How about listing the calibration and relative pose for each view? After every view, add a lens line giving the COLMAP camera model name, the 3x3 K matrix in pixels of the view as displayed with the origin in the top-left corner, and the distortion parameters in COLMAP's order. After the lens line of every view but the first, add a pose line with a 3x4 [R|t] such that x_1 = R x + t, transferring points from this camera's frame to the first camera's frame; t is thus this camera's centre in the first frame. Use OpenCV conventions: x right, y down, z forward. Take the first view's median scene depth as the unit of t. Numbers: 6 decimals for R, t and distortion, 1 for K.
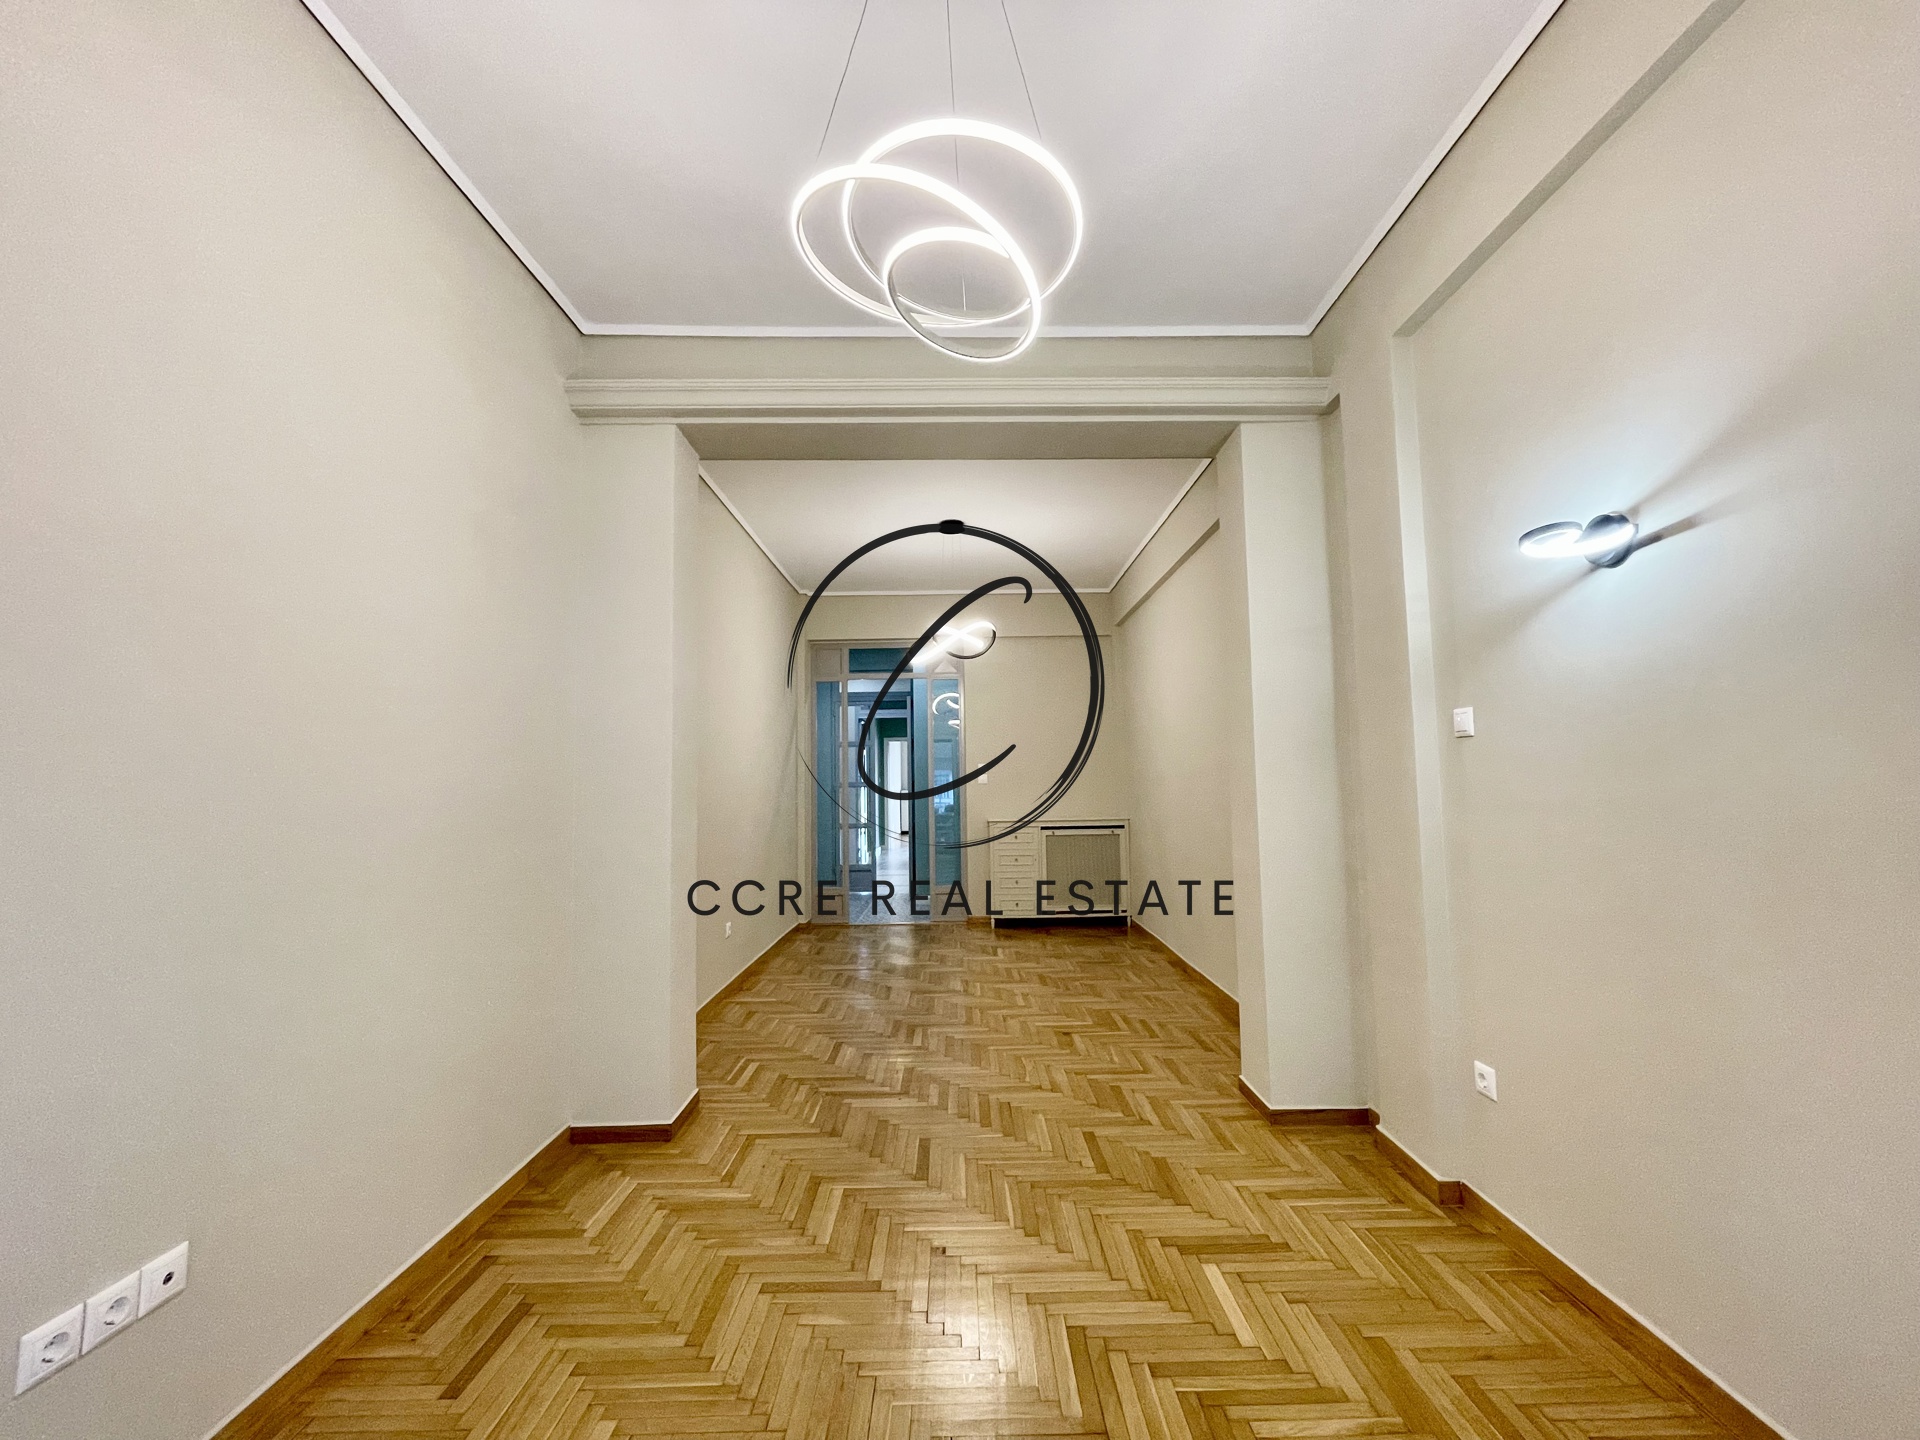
lens RADIAL K [[779.8, 0, 960.0], [0, 779.8, 720.0], [0, 0, 1]] dist [-0.000689, -0.000189]
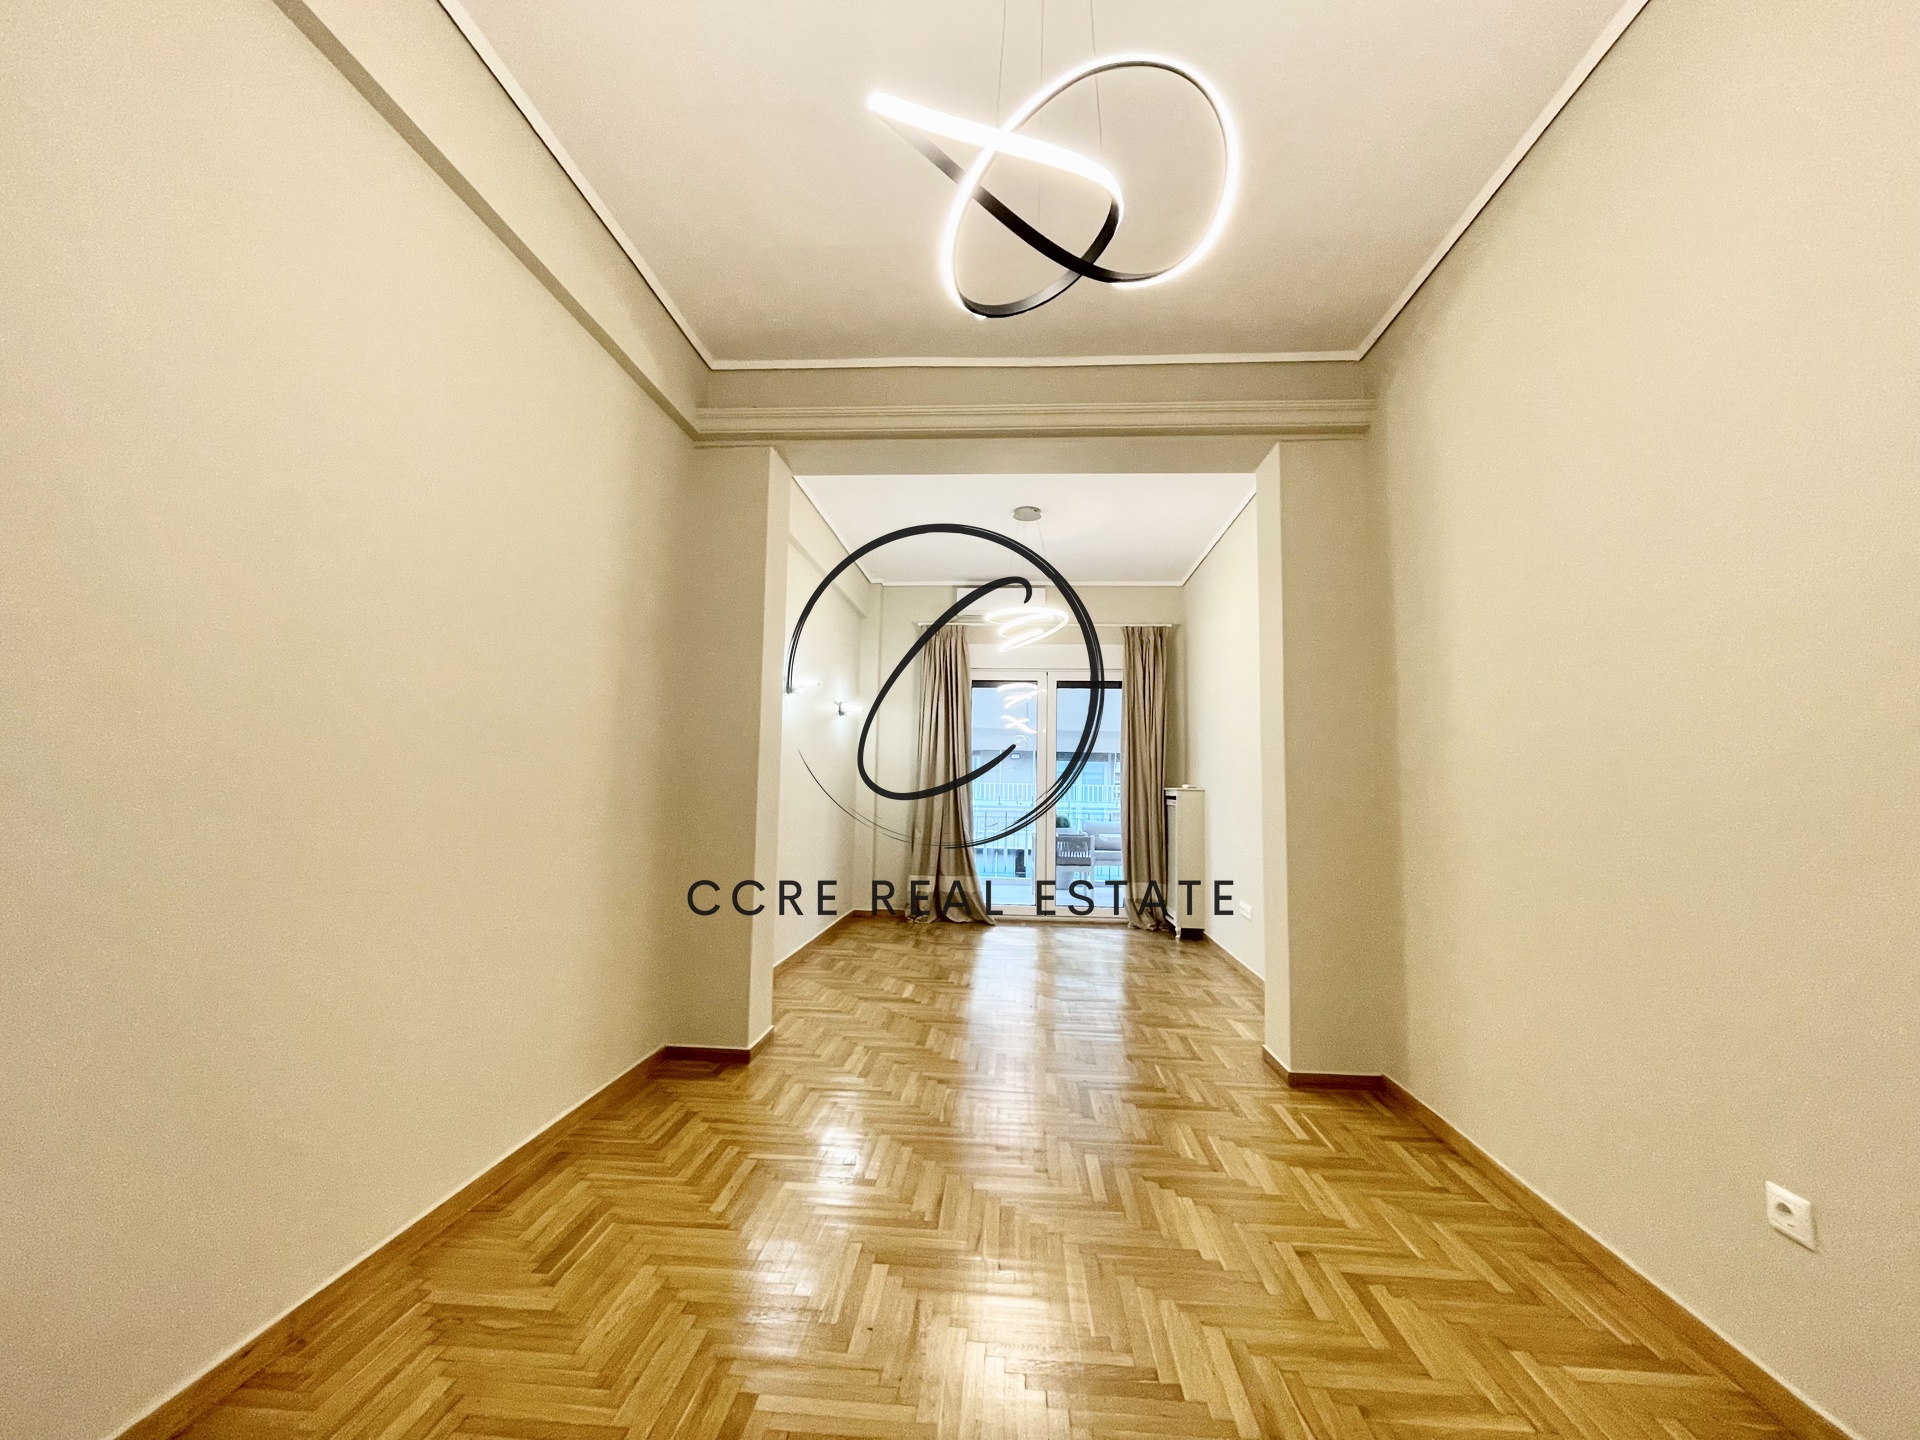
lens RADIAL K [[834.1, 0, 960.0], [0, 834.1, 720.0], [0, 0, 1]] dist [0.000157, -0.000019]
pose [[-0.997374, 0.002824, 0.072370, 0.002660], [-0.009059, 0.986529, -0.163338, 0.183008], [-0.071857, -0.163565, -0.983912, 1.872887]]
